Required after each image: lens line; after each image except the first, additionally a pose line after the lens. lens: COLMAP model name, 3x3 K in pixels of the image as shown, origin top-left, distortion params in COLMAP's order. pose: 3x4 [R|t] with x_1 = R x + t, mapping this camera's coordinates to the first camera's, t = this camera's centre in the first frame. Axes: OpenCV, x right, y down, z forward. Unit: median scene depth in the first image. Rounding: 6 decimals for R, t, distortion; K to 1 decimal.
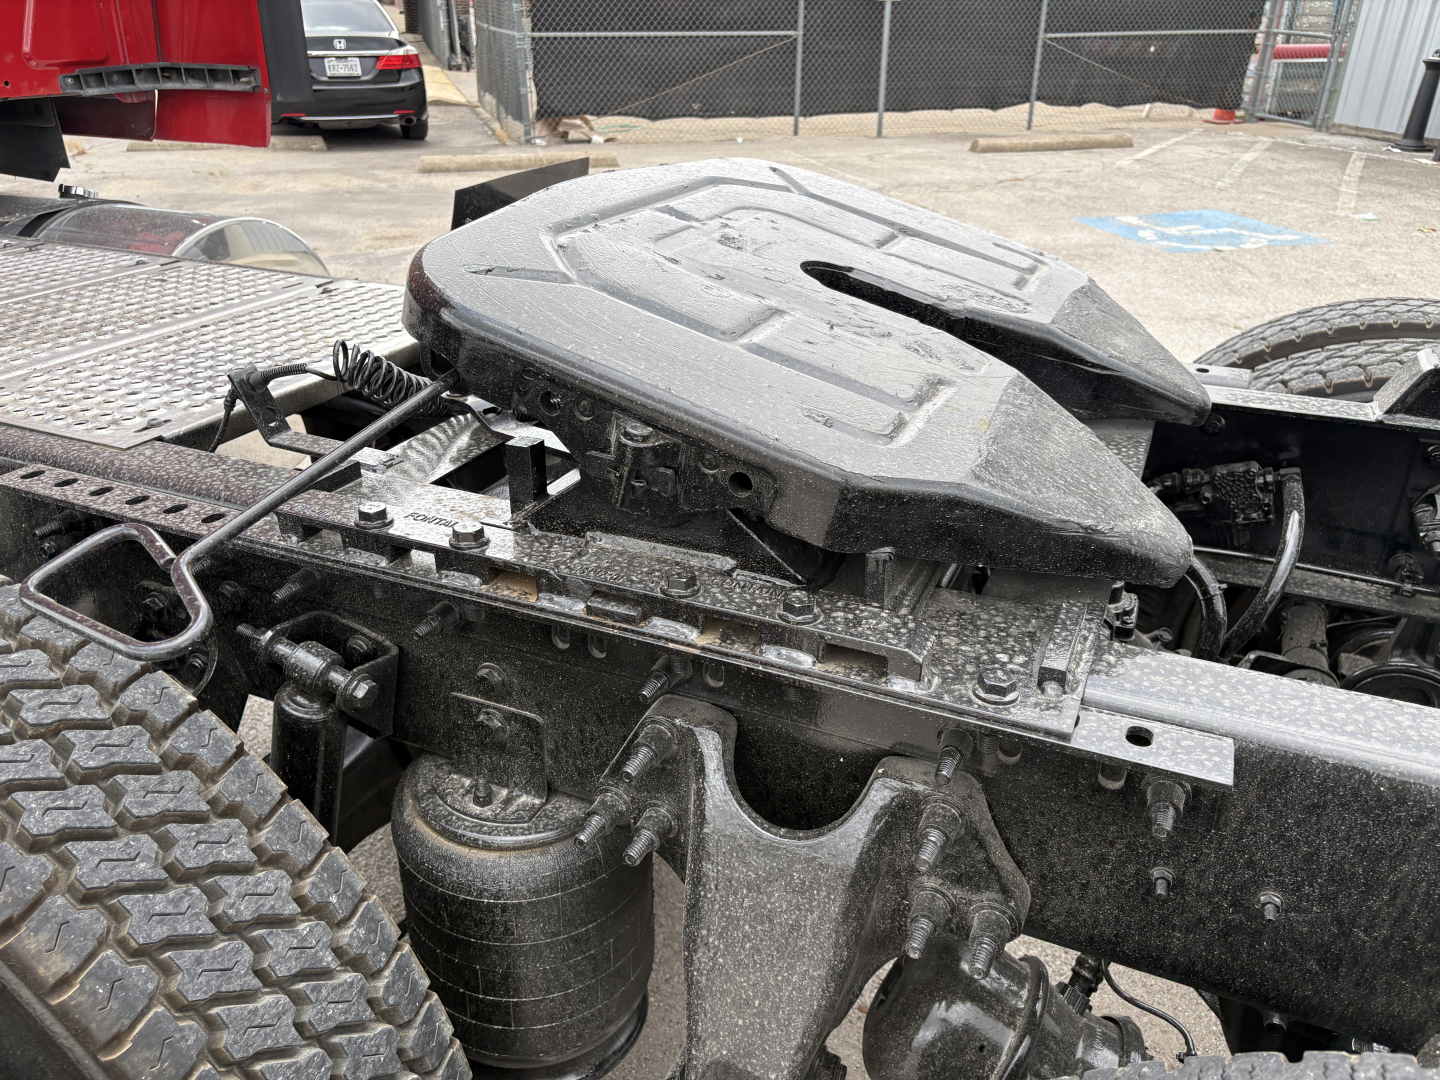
lens RADIAL K [[1089.3, 0, 720.0], [0, 1089.3, 540.0], [0, 0, 1]] dist [0.071764, -0.088730]
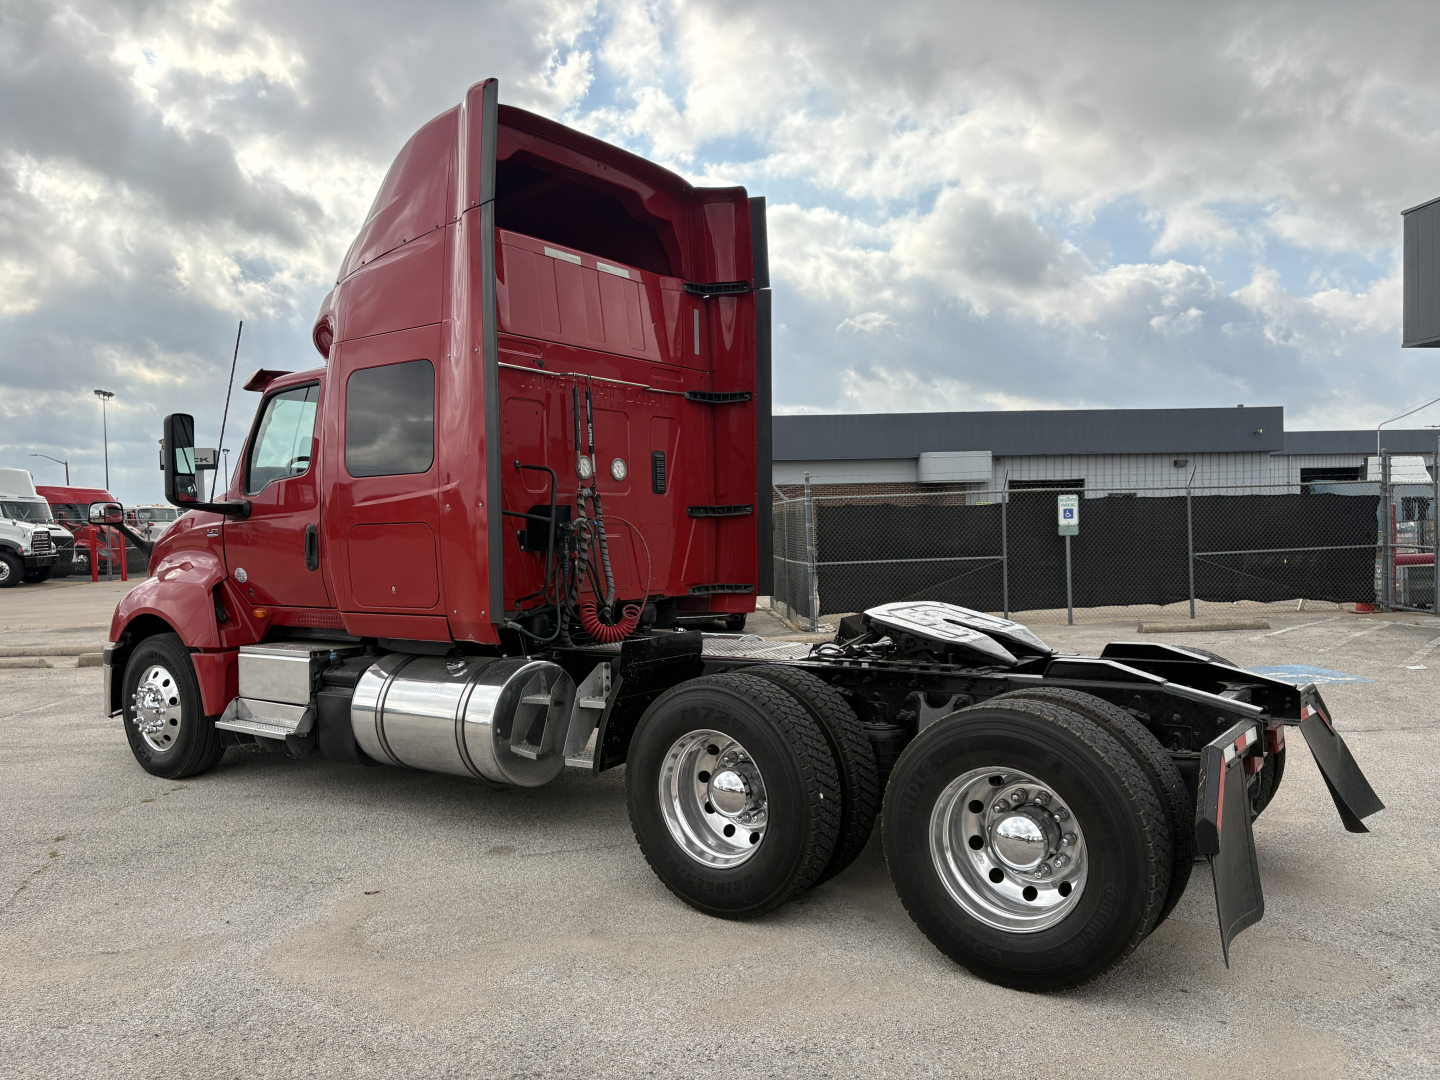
lens RADIAL K [[1089.3, 0, 720.0], [0, 1089.3, 540.0], [0, 0, 1]] dist [0.071764, -0.088730]
pose [[0.976688, -0.032400, -0.212205, 0.013931], [-0.062229, 0.903361, -0.424342, 0.136809], [0.205446, 0.427655, 0.880286, -0.315895]]
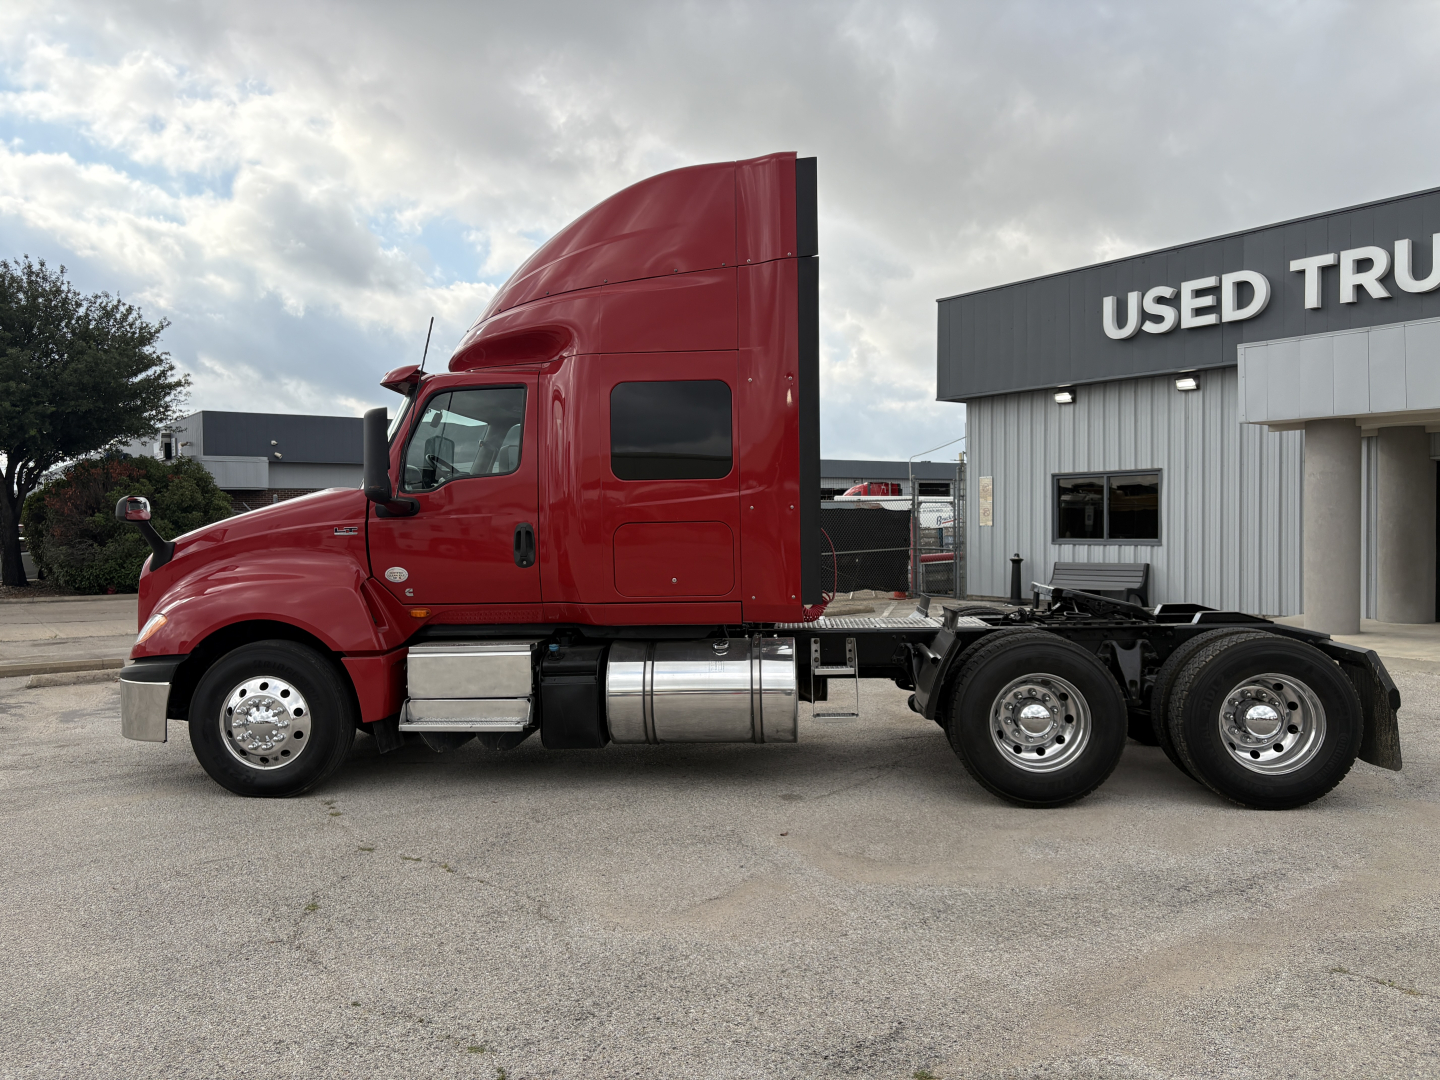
lens RADIAL K [[1089.3, 0, 720.0], [0, 1089.3, 540.0], [0, 0, 1]] dist [0.071764, -0.088730]
pose [[0.938340, -0.032973, 0.344137, -0.397525], [0.177515, 0.900145, -0.397777, 0.160019], [-0.296657, 0.434340, 0.850496, -0.383577]]
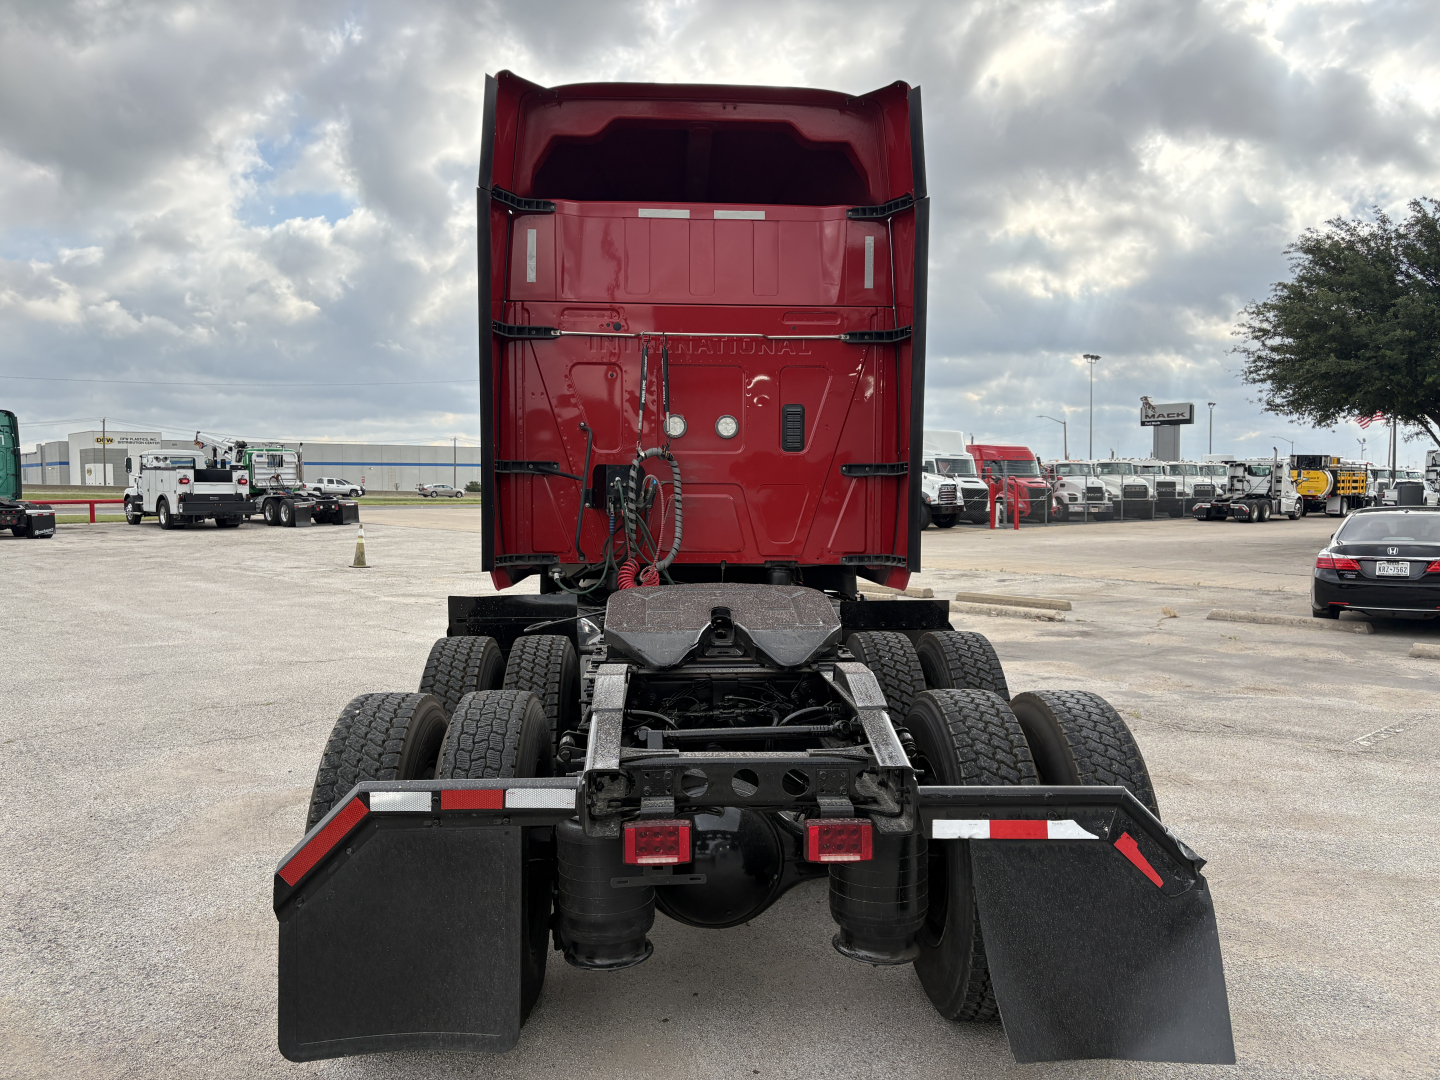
lens RADIAL K [[1089.3, 0, 720.0], [0, 1089.3, 540.0], [0, 0, 1]] dist [0.071764, -0.088730]
pose [[0.449768, 0.022746, -0.892856, 0.319145], [-0.387423, 0.905698, -0.172087, 0.014860], [0.804744, 0.423312, 0.416166, -0.054190]]
